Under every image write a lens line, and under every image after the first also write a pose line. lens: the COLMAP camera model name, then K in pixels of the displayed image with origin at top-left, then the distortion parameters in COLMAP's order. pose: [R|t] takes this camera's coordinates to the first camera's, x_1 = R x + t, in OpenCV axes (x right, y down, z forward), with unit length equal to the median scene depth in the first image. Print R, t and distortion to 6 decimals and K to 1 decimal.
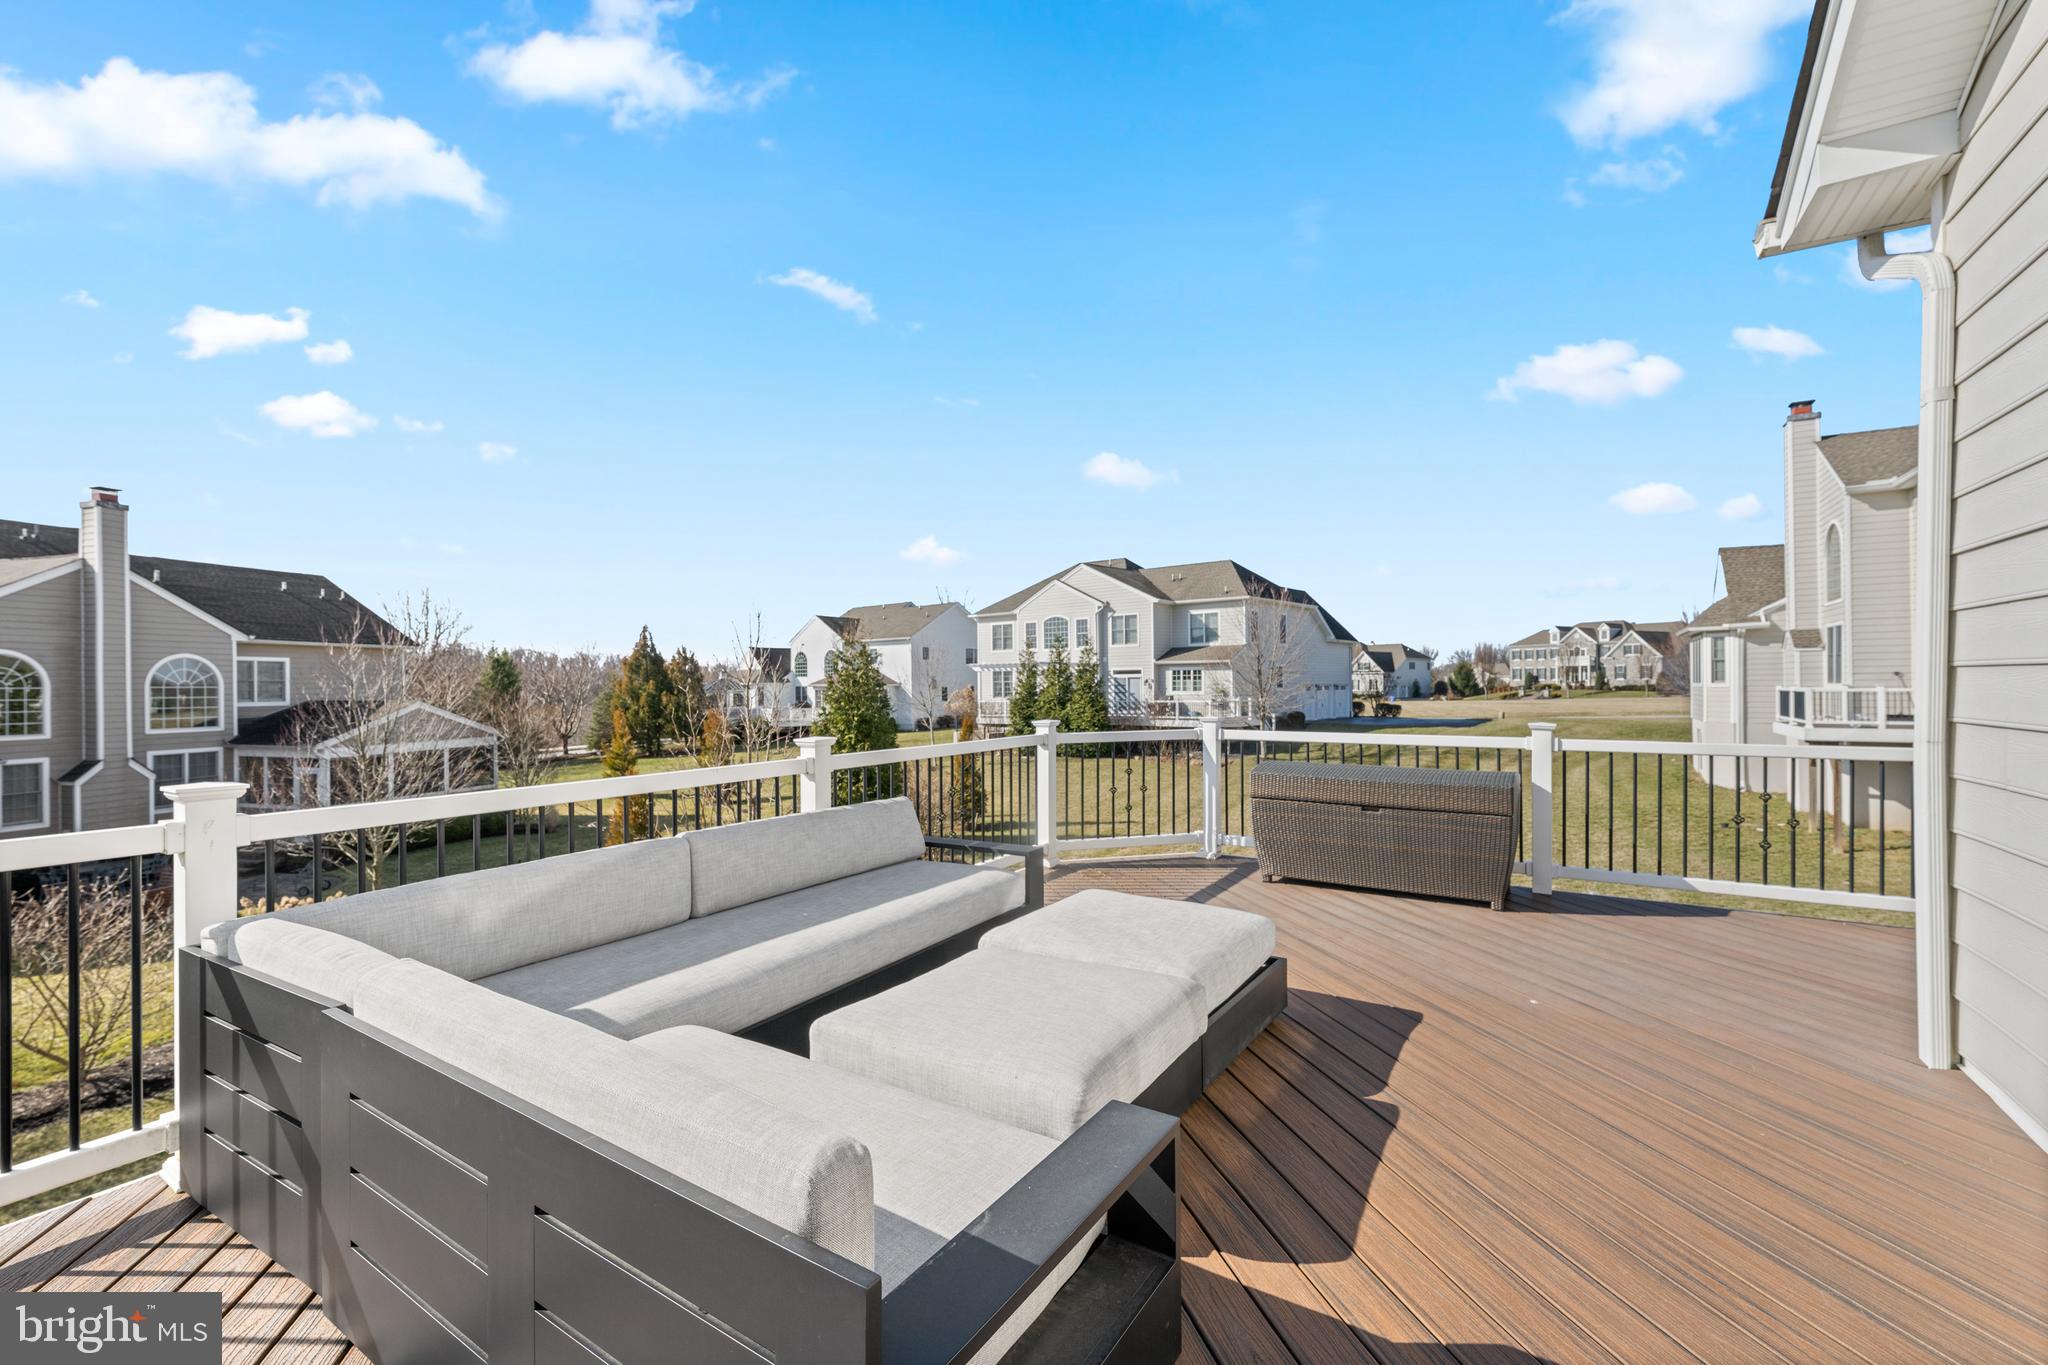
lens RADIAL K [[861.4, 0, 1005.7], [0, 861.4, 678.7], [0, 0, 1]] dist [0.000088, -0.000616]
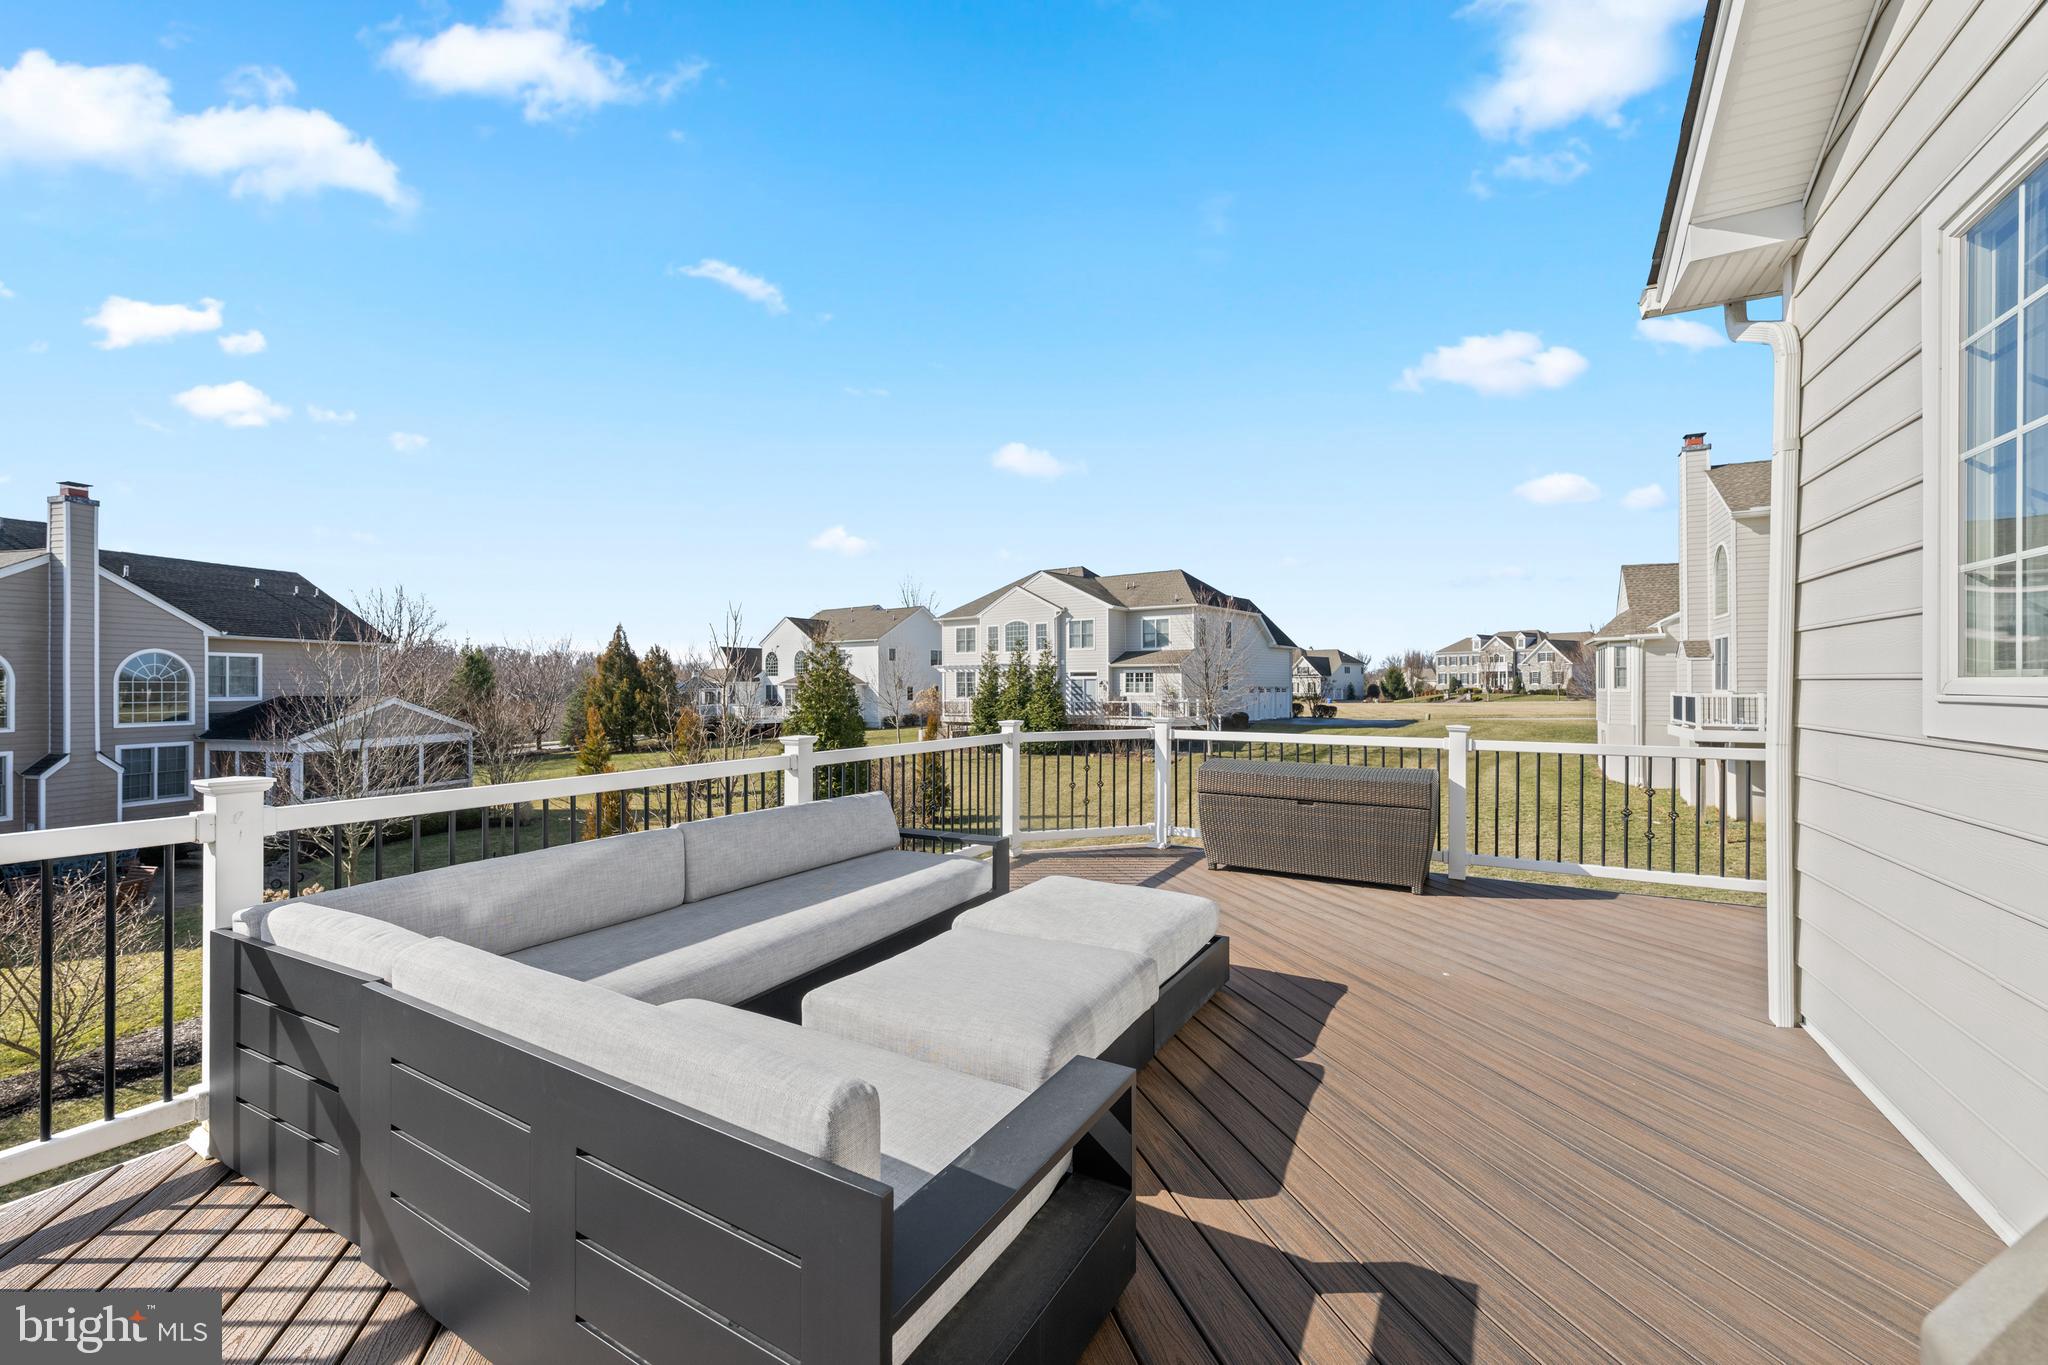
lens RADIAL K [[819.3, 0, 1006.1], [0, 819.3, 675.9], [0, 0, 1]] dist [0.000865, -0.000333]
pose [[0.998894, 0.007906, 0.046354, -0.001801], [-0.007715, 0.999961, -0.004313, -0.000732], [-0.046387, 0.003950, 0.998916, -0.006183]]
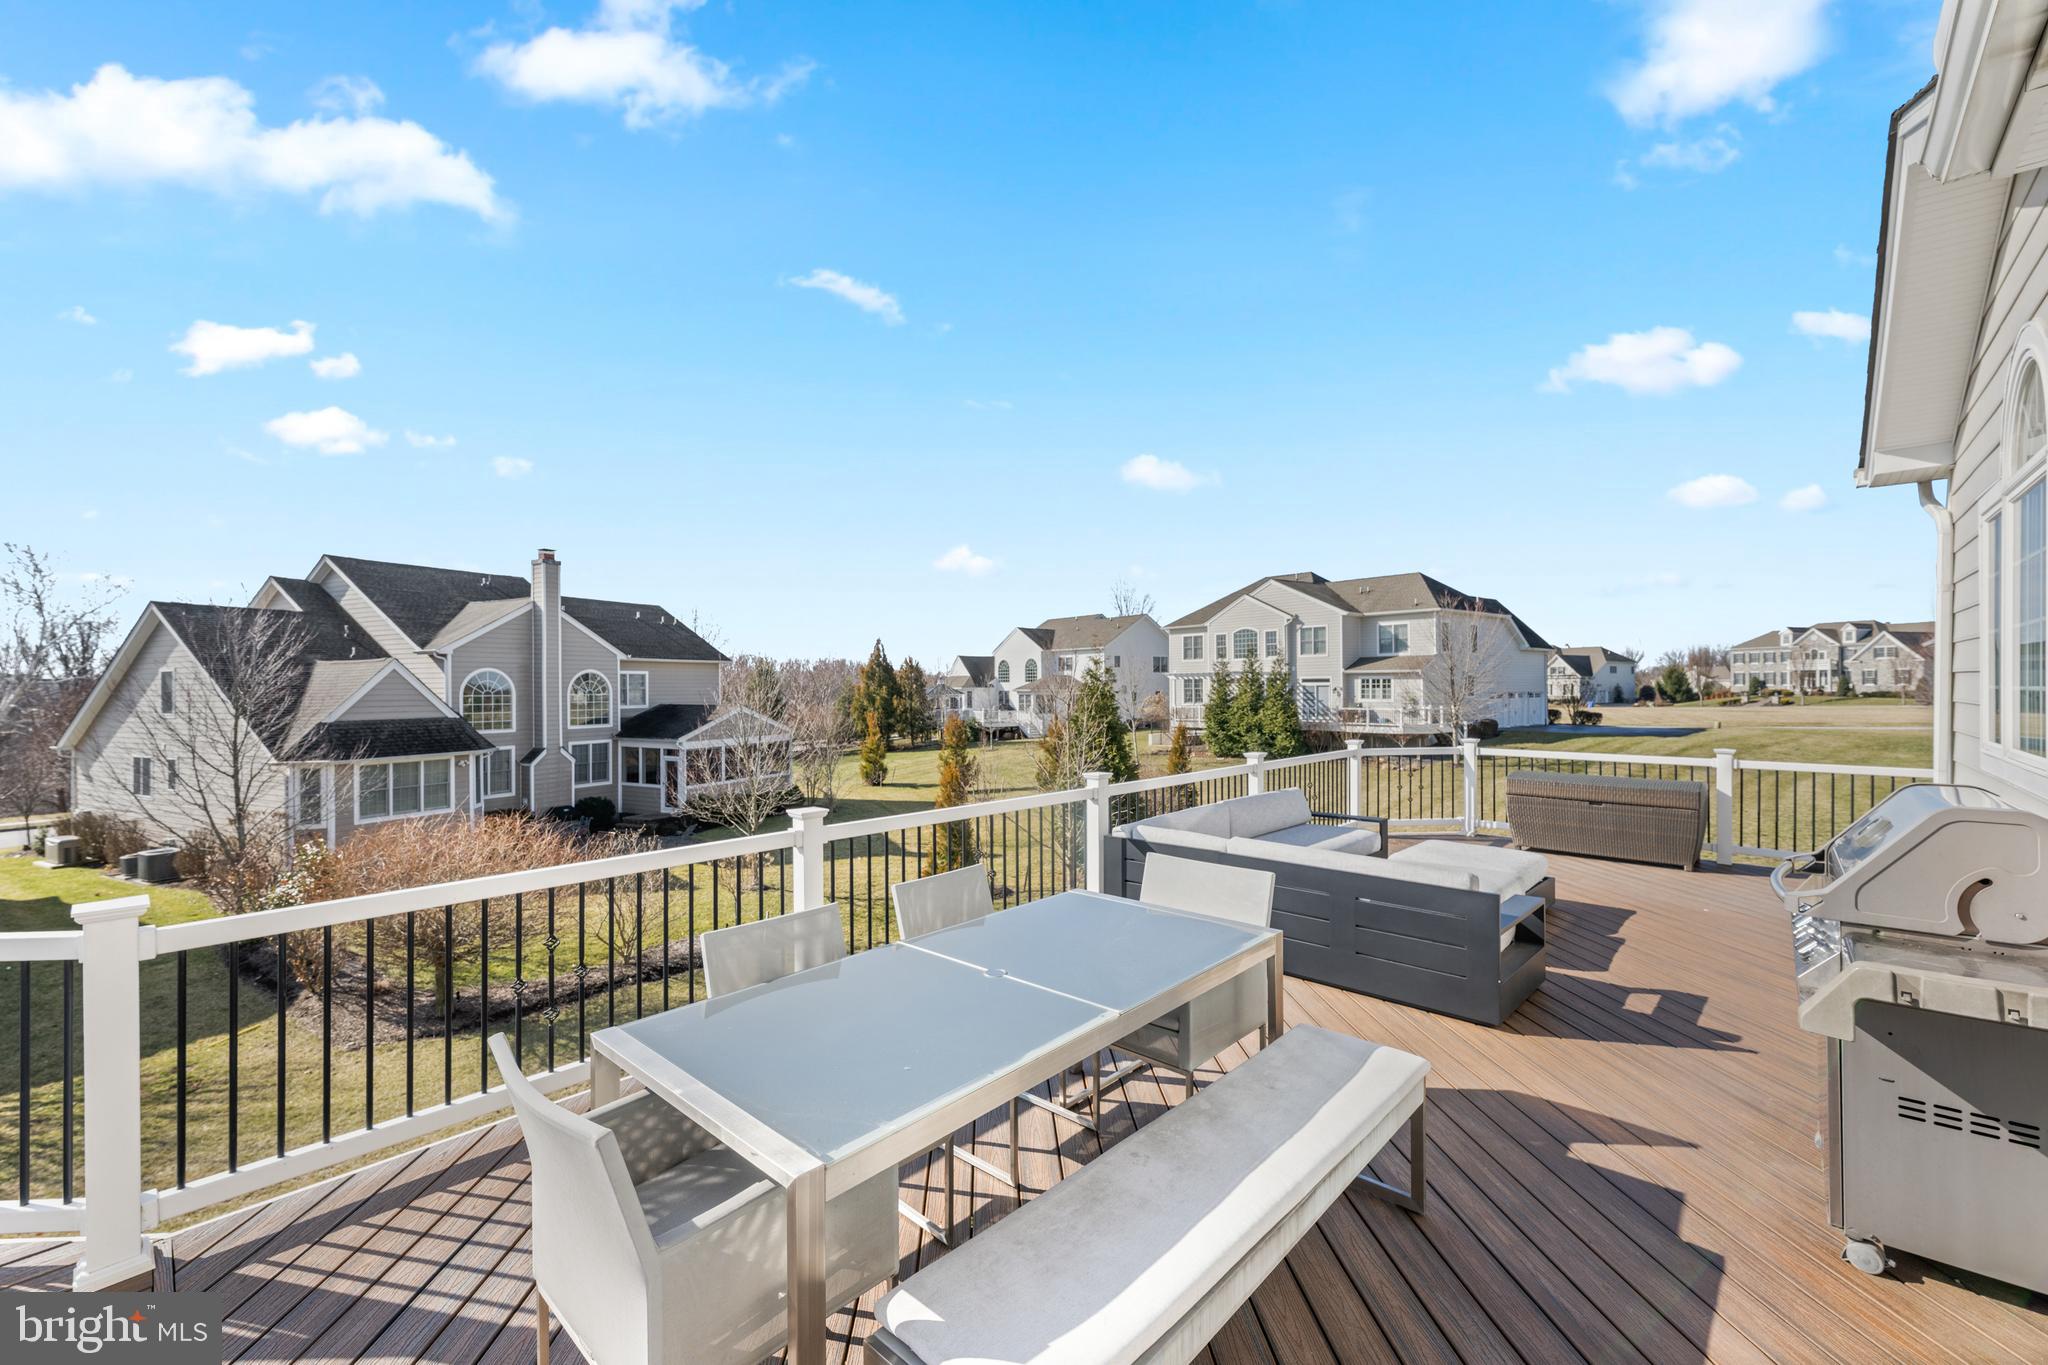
lens RADIAL K [[819.3, 0, 1015.0], [0, 819.3, 680.0], [0, 0, 1]] dist [0.000865, -0.000333]
pose [[0.982140, 0.001798, -0.188144, -0.069918], [-0.001932, 0.999998, -0.000531, -0.014433], [0.188142, 0.000885, 0.982141, -0.137900]]
